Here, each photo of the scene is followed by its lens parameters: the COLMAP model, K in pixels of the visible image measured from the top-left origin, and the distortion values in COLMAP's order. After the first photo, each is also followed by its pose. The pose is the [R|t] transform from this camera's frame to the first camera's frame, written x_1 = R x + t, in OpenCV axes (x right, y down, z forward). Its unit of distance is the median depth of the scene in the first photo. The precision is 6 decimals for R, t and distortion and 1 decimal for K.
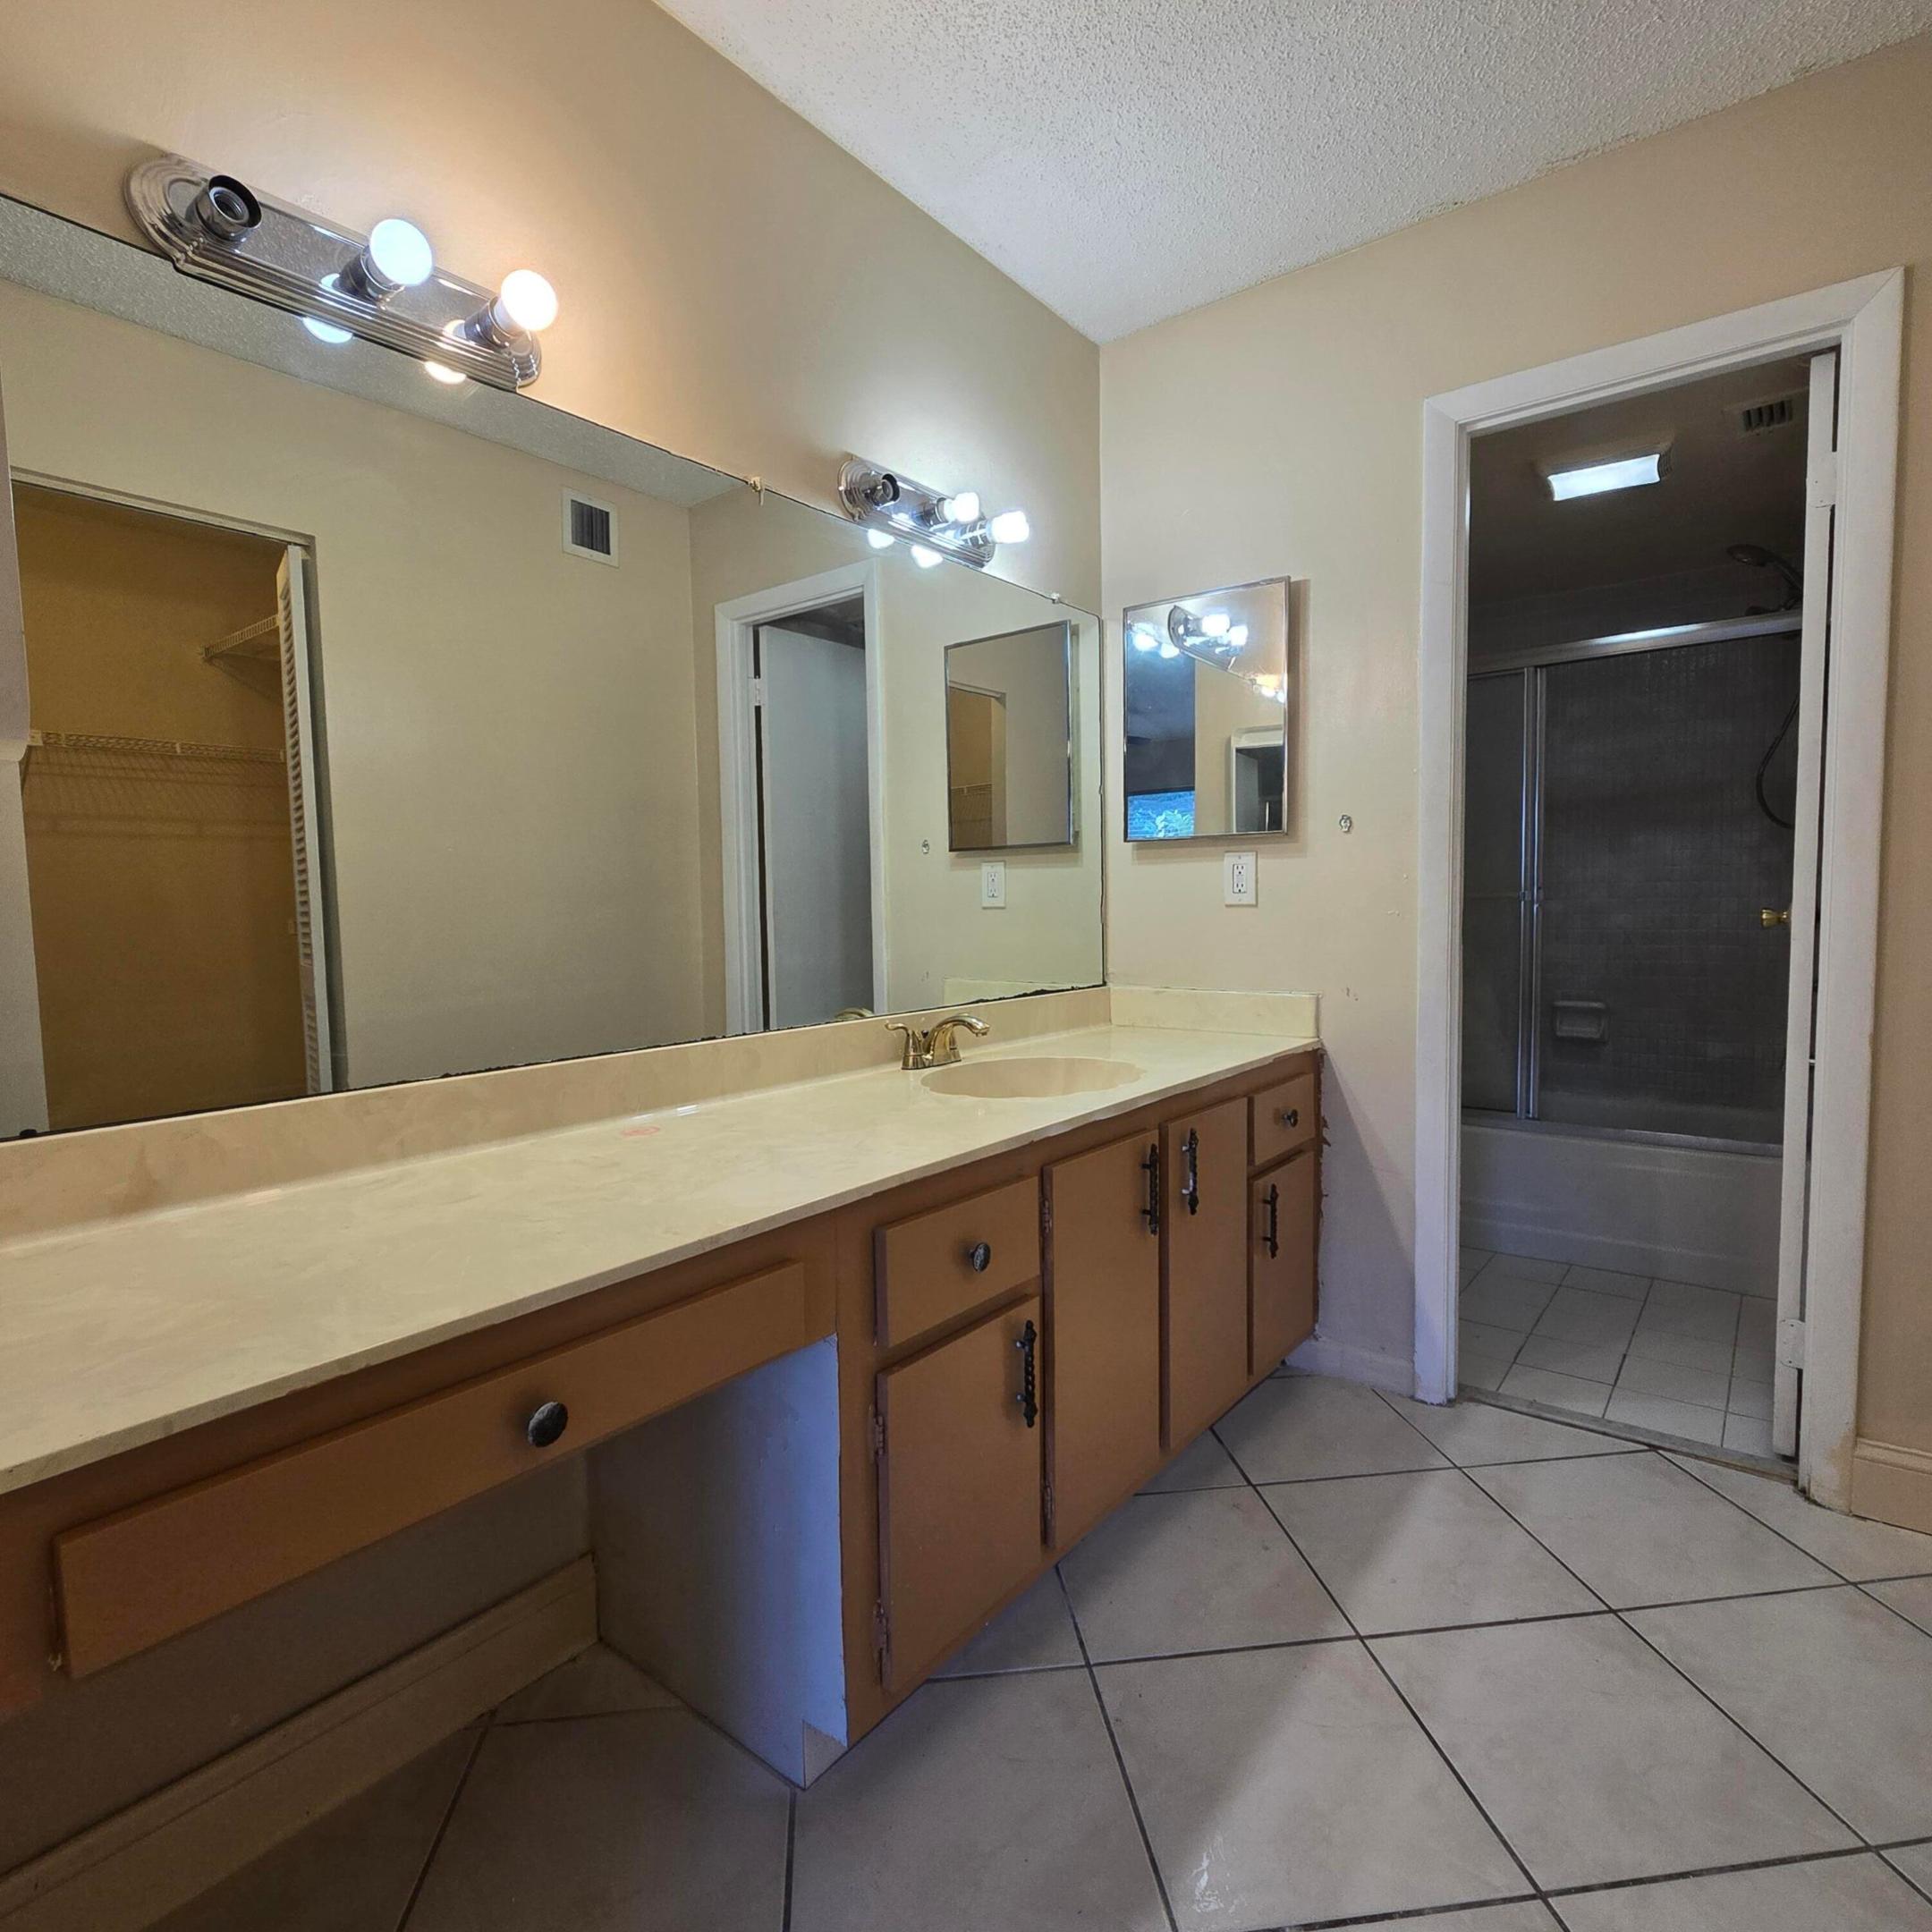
lens RADIAL K [[1055.7, 0, 972.3], [0, 1055.7, 962.1], [0, 0, 1]] dist [-0.001083, -0.000047]
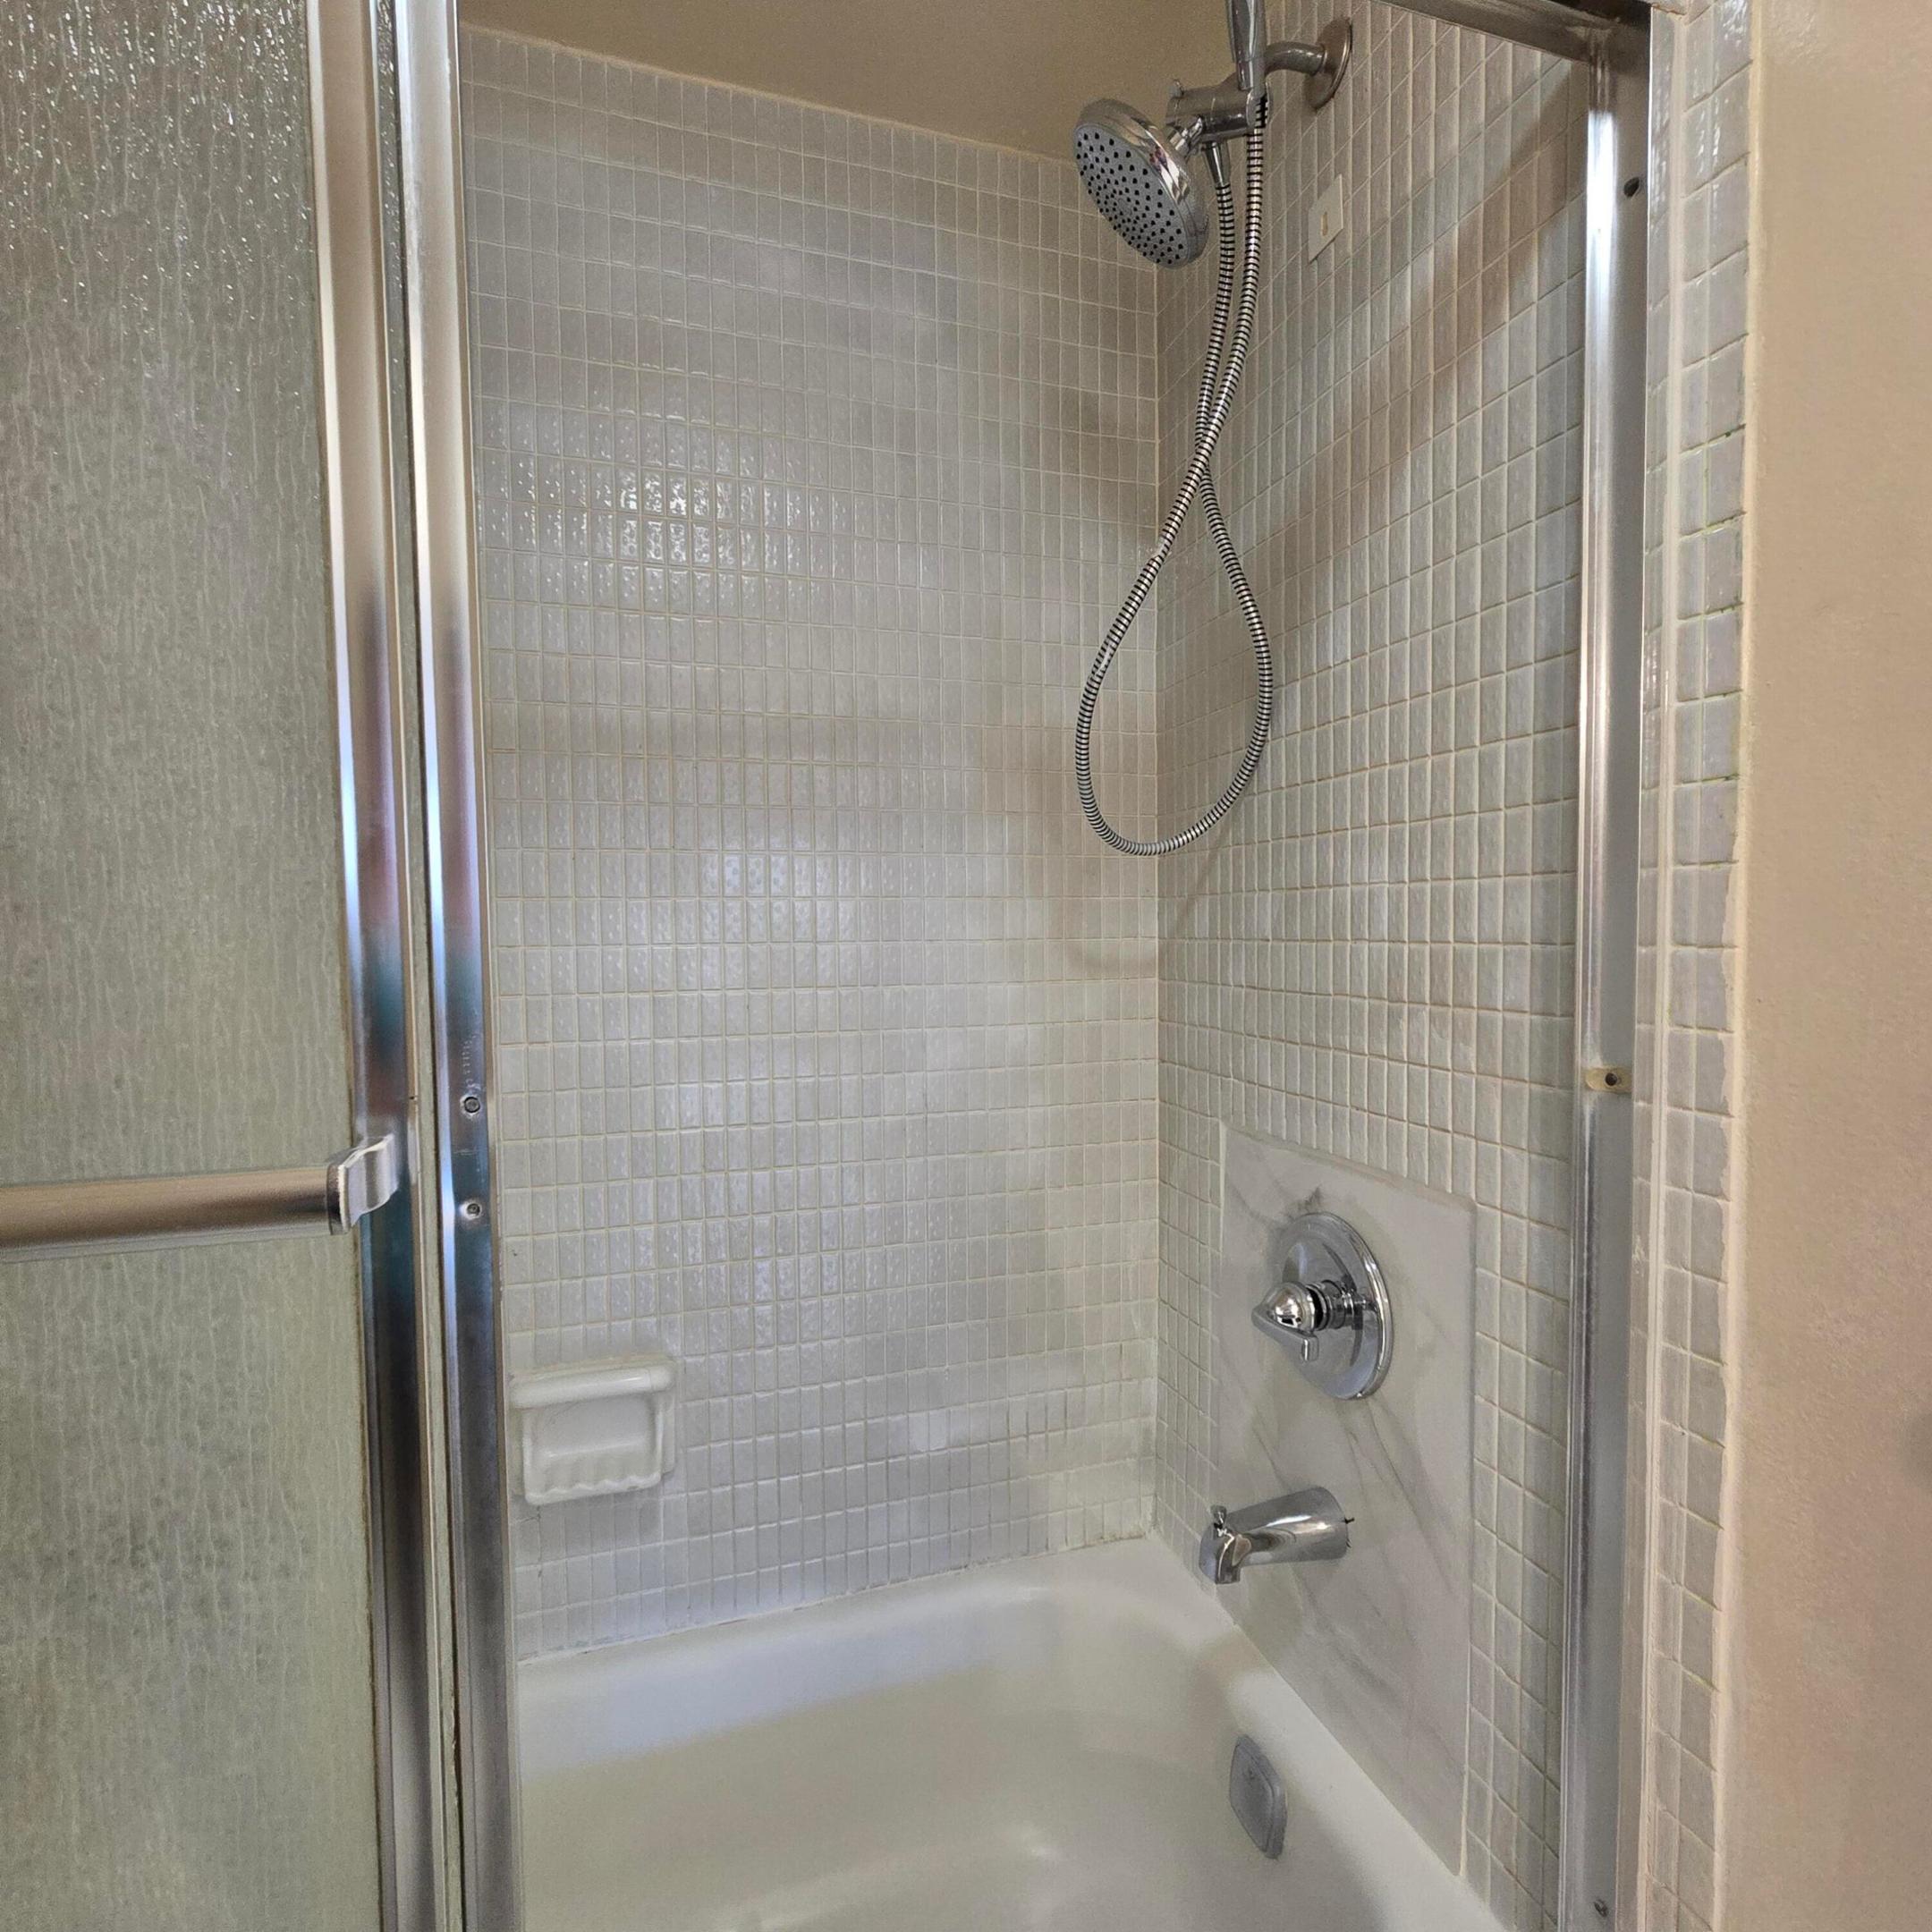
lens RADIAL K [[1042.8, 0, 966.6], [0, 1042.8, 969.6], [0, 0, 1]] dist [-0.002906, 0.000500]
pose [[0.559770, -0.026389, 0.828228, 0.720710], [0.054015, 0.998529, -0.004692, -0.140436], [-0.826885, 0.047363, 0.560372, 1.368812]]
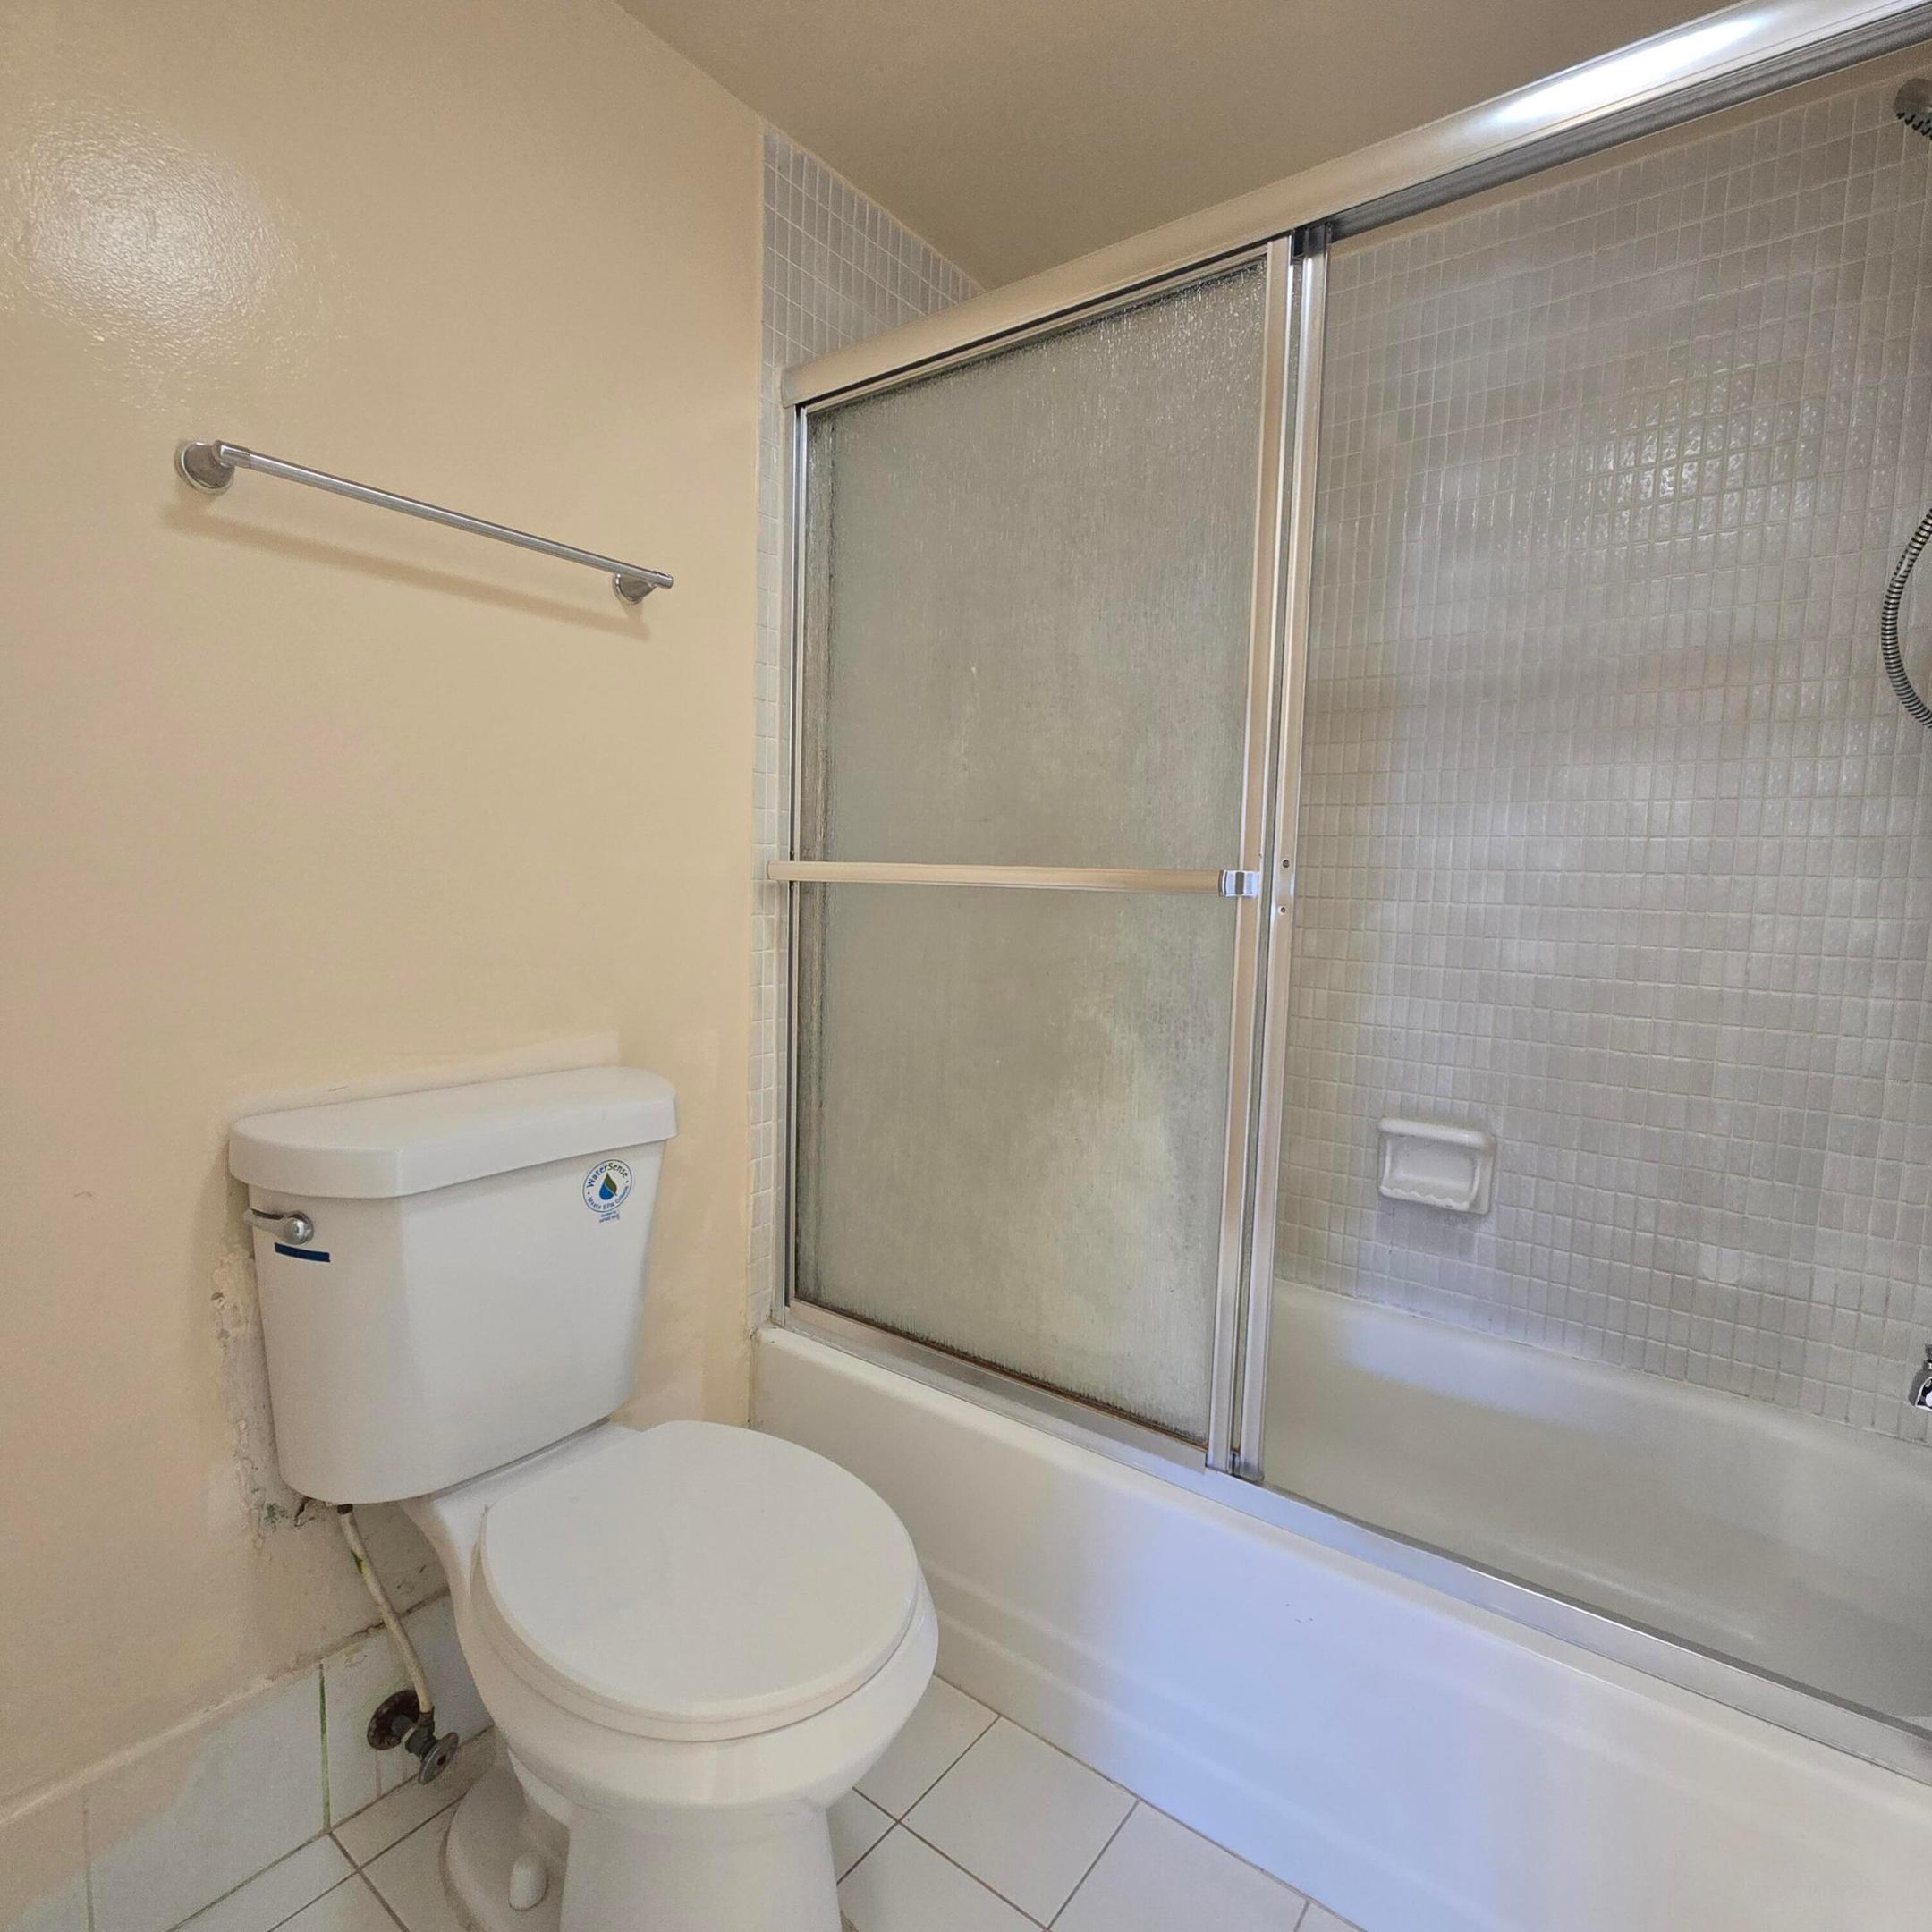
lens RADIAL K [[1055.7, 0, 972.3], [0, 1055.7, 962.1], [0, 0, 1]] dist [-0.001083, -0.000047]
pose [[0.998742, 0.046465, 0.018875, 0.678056], [-0.046770, 0.998776, 0.016077, -0.059630], [-0.018104, -0.016940, 0.999693, 1.017185]]
